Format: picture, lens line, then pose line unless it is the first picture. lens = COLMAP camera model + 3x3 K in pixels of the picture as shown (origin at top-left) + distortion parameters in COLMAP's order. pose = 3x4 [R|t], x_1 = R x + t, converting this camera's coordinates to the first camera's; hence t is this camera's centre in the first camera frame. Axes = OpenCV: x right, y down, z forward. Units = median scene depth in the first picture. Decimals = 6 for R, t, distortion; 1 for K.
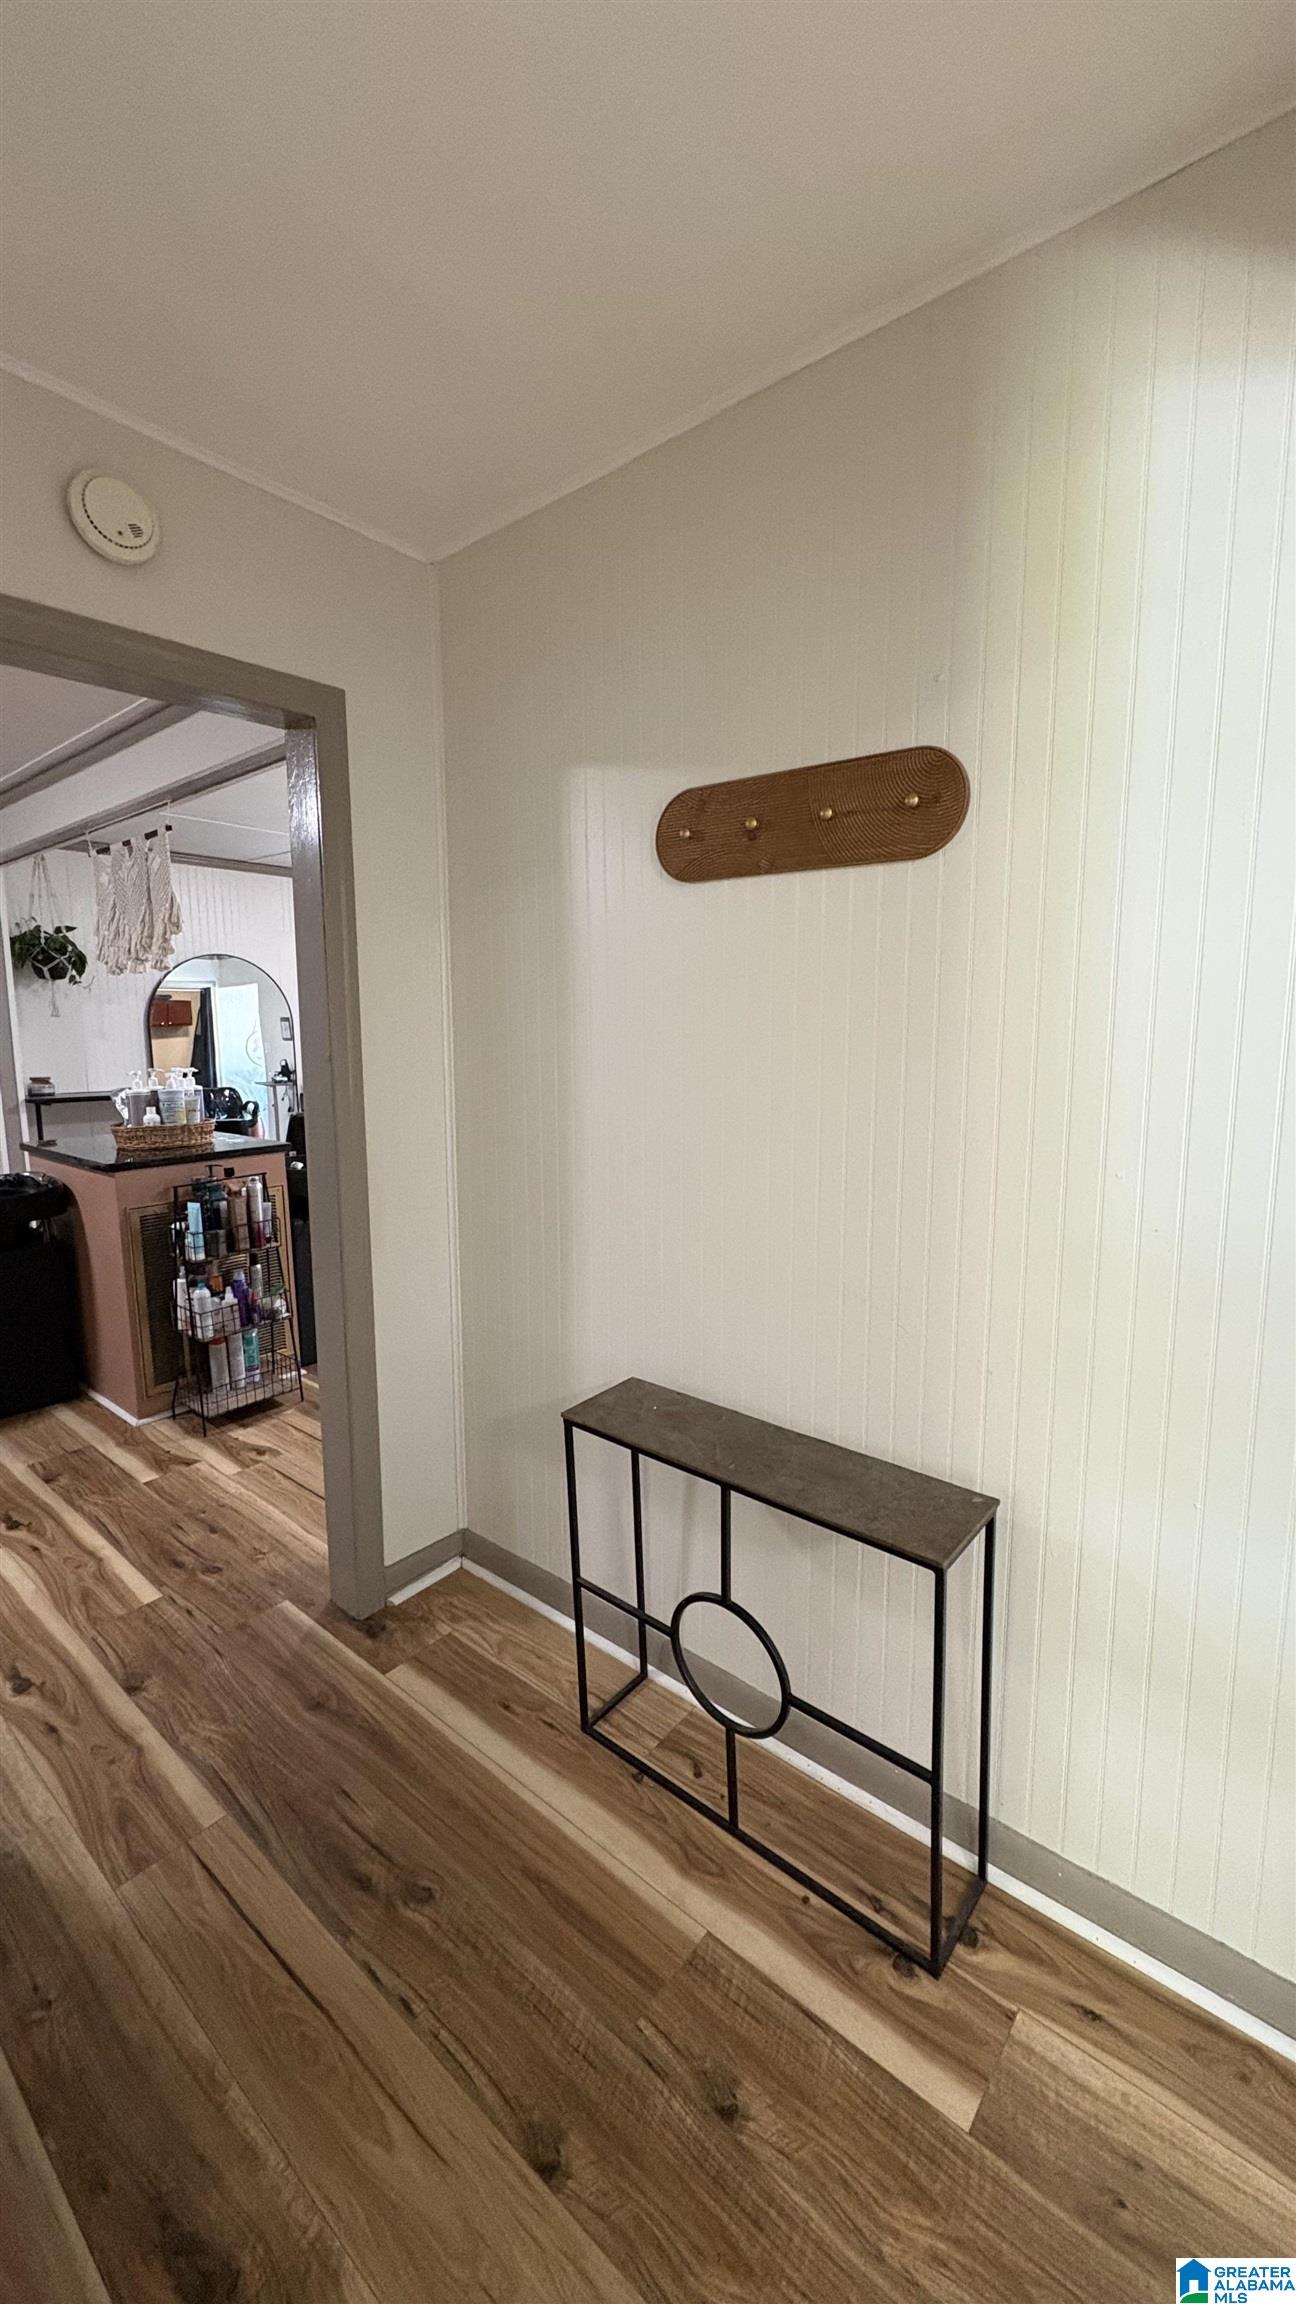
lens RADIAL K [[916.3, 0, 650.1], [0, 916.3, 1150.9], [0, 0, 1]] dist [-0.000306, 0.000838]
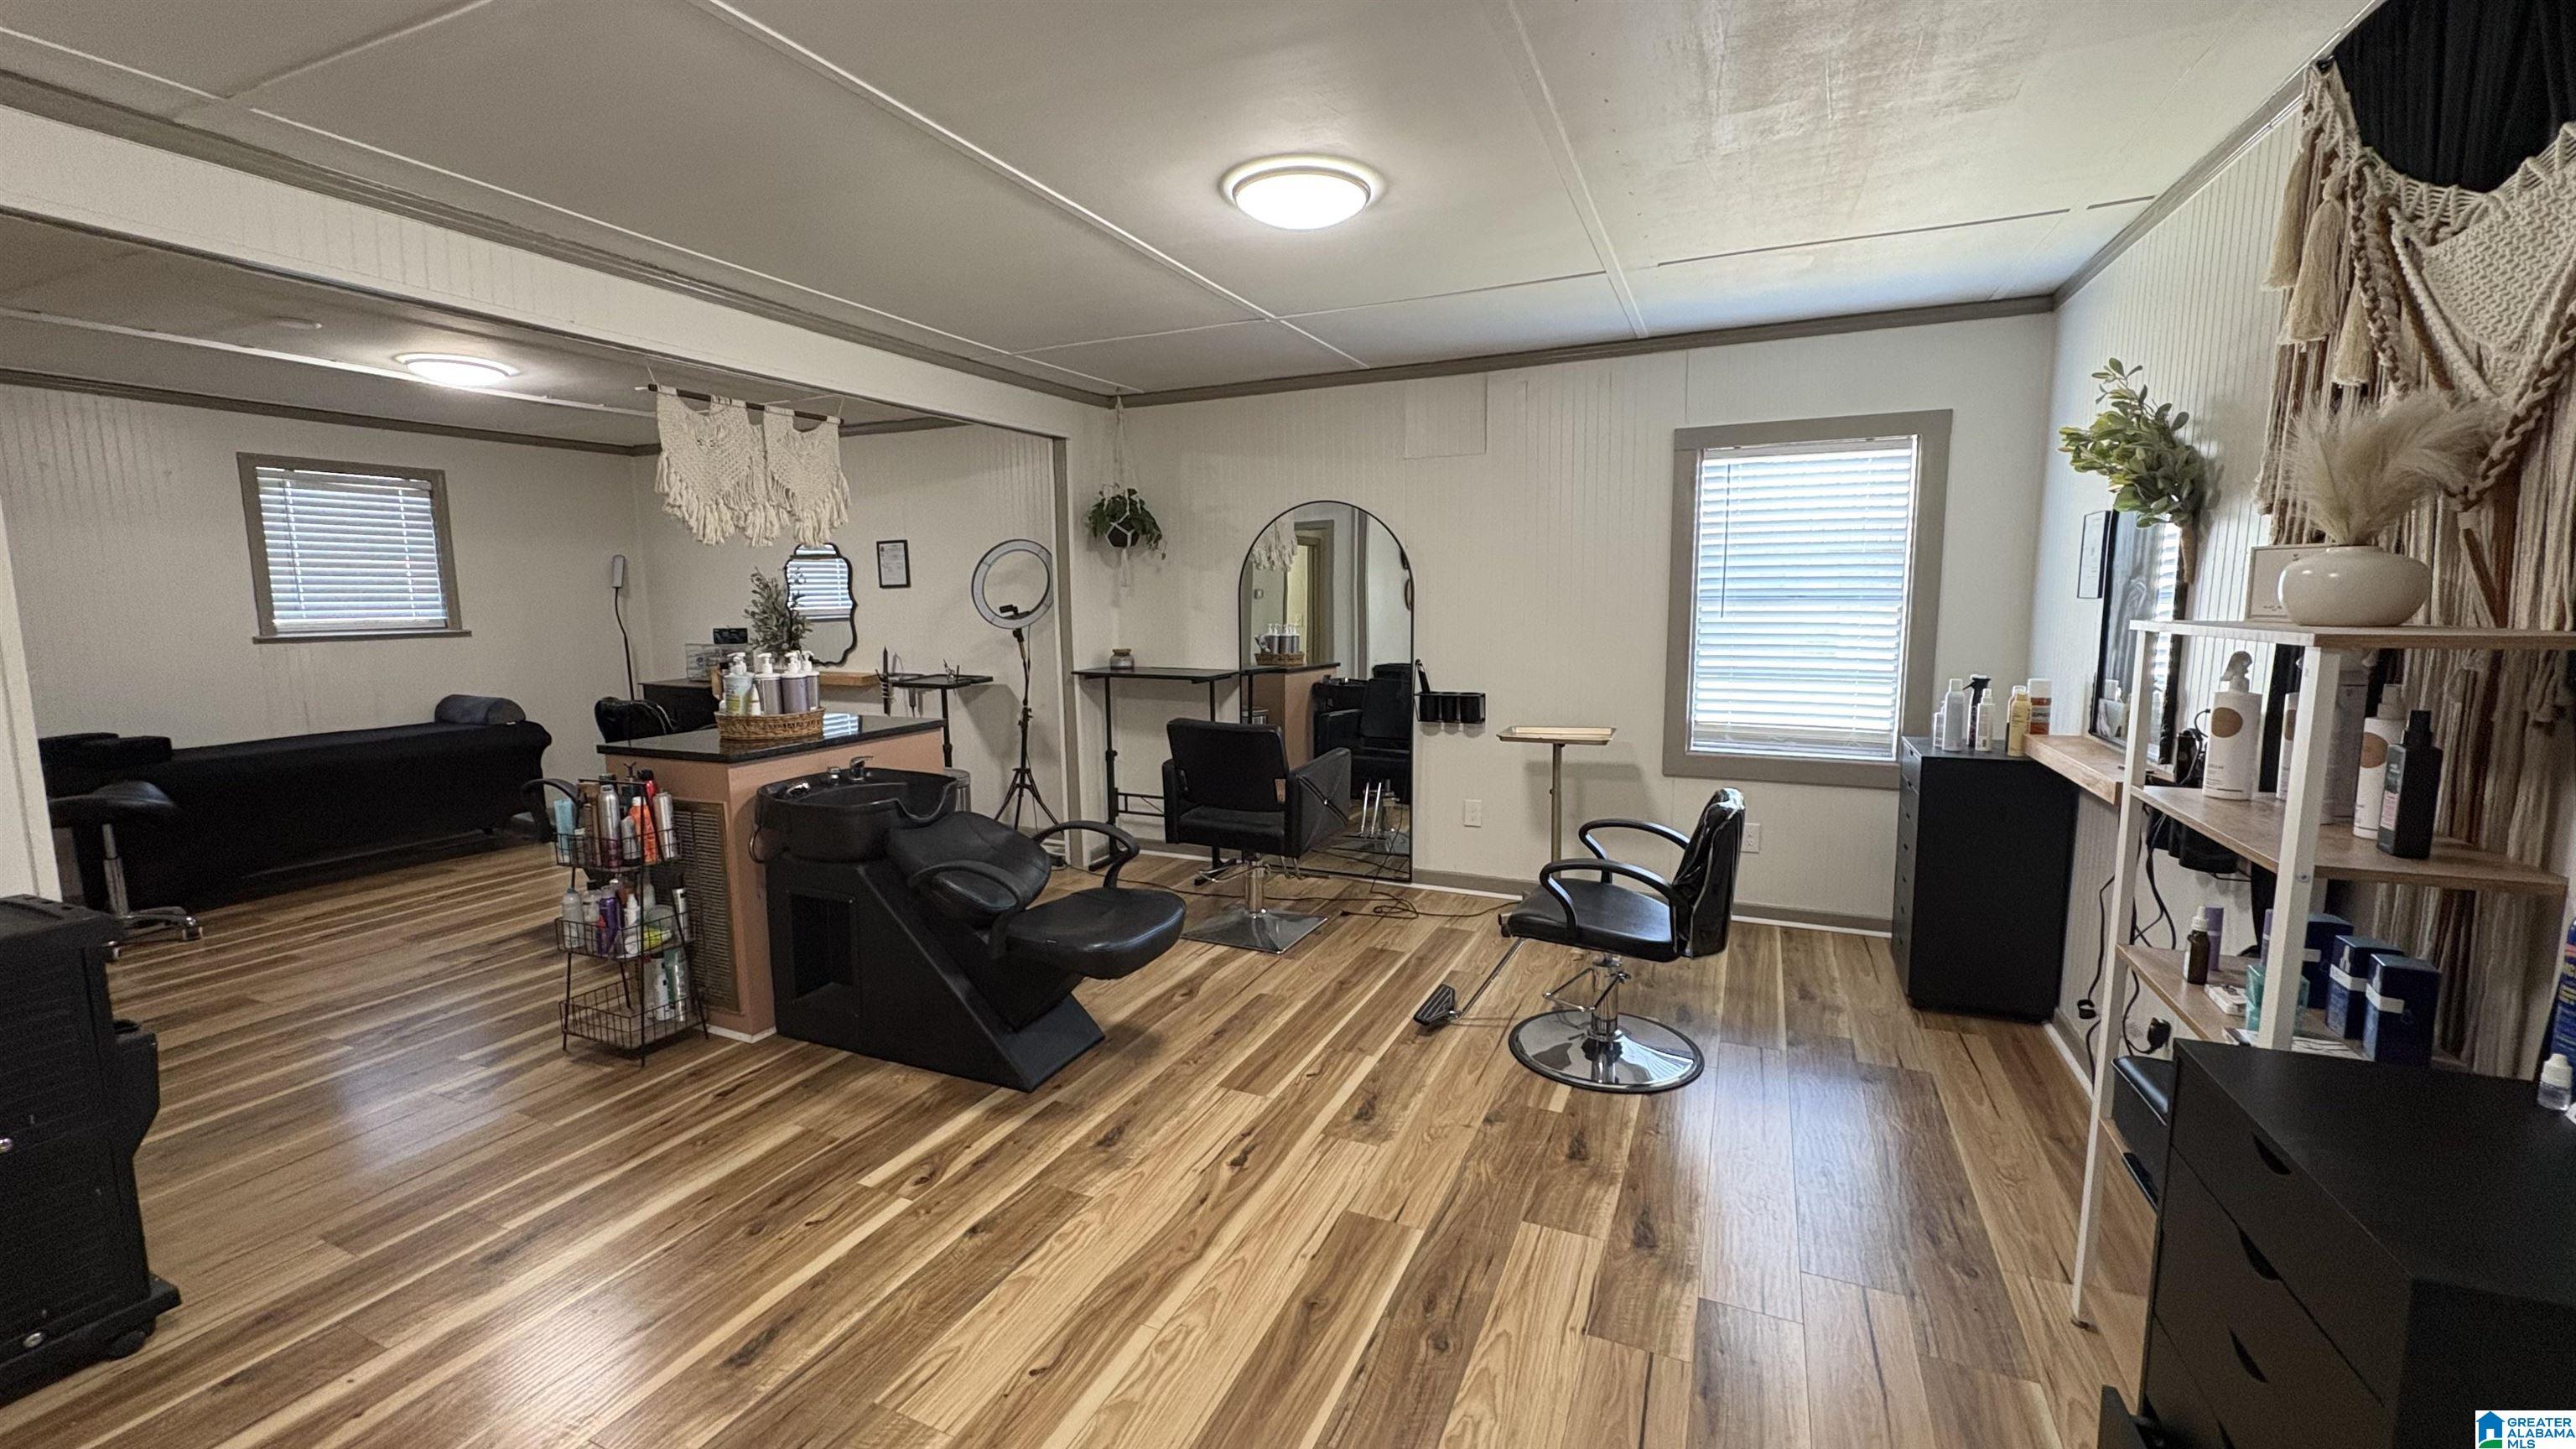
lens RADIAL K [[1024.5, 0, 1289.0], [0, 1024.5, 723.1], [0, 0, 1]] dist [-0.000306, 0.000838]
pose [[0.272496, 0.127468, -0.953676, 0.616065], [-0.120111, 0.987939, 0.097728, -0.190983], [0.954630, 0.087917, 0.284520, 1.275936]]
